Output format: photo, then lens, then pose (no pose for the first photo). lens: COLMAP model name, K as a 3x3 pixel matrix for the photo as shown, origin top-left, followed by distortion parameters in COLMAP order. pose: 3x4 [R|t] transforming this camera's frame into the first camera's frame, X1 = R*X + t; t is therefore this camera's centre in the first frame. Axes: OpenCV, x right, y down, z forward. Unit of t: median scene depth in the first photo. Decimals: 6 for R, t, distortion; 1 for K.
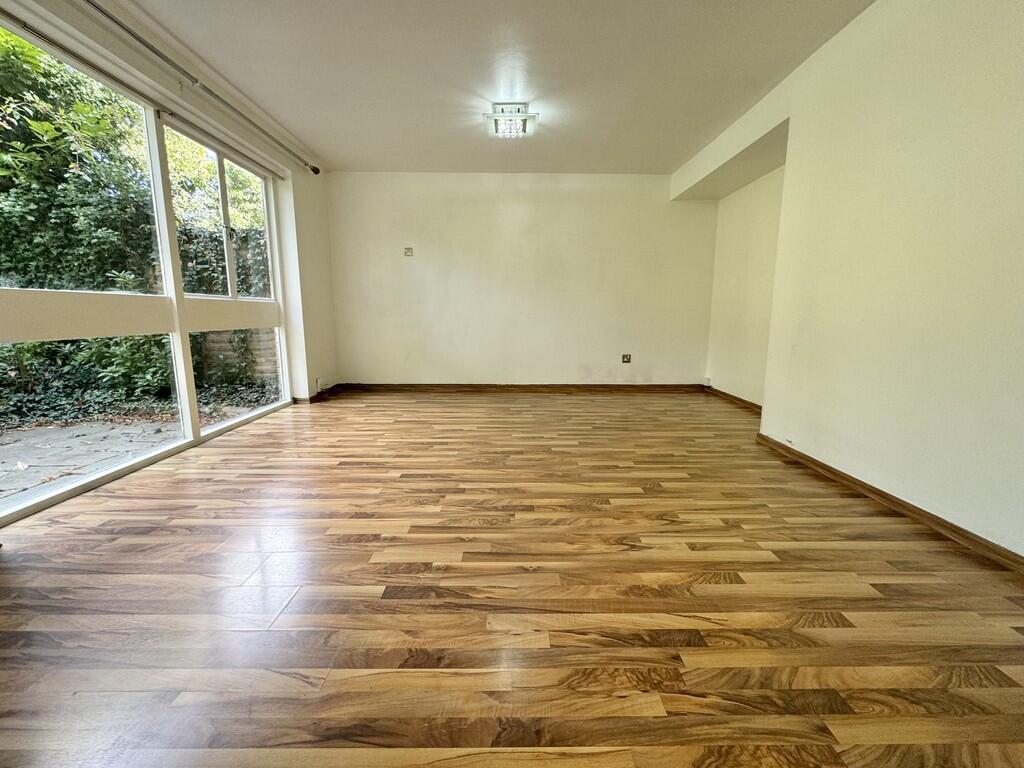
lens RADIAL K [[420.2, 0, 512.3], [0, 420.2, 378.8], [0, 0, 1]] dist [-0.000845, -0.000454]
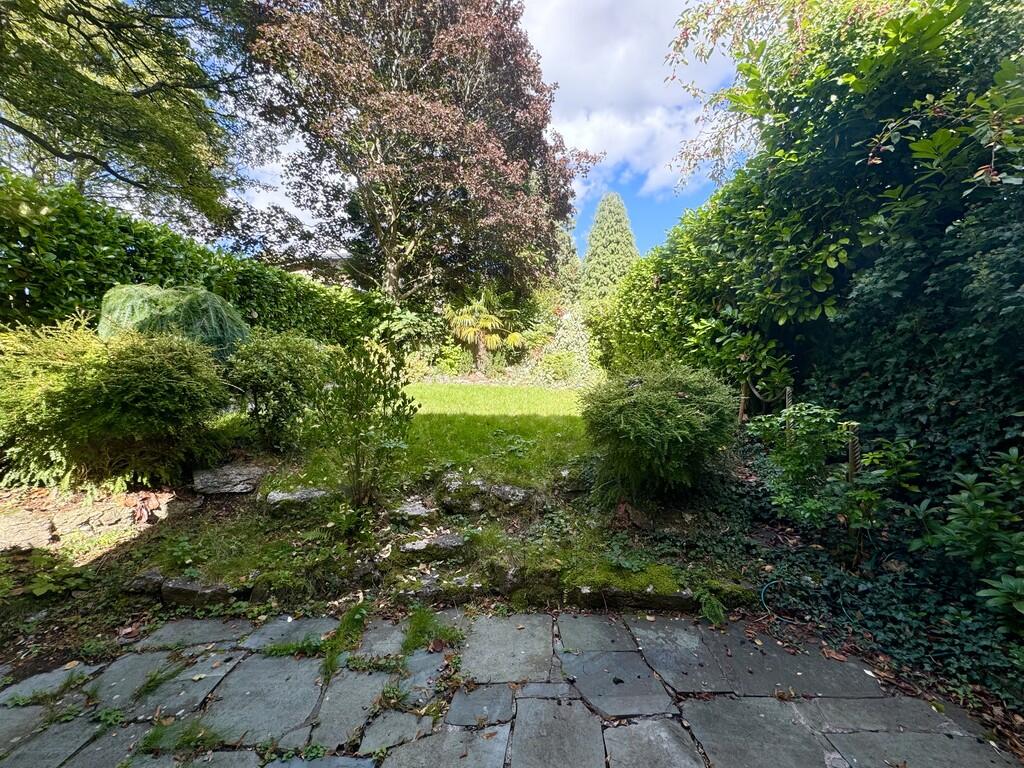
lens RADIAL K [[407.5, 0, 512.0], [0, 407.5, 384.0], [0, 0, 1]] dist [-0.000275, 0.000215]
pose [[-0.040217, -0.010933, -0.999131, -0.938451], [-0.147106, 0.989109, -0.004902, -0.293153], [0.988303, 0.146781, -0.041387, 0.868916]]
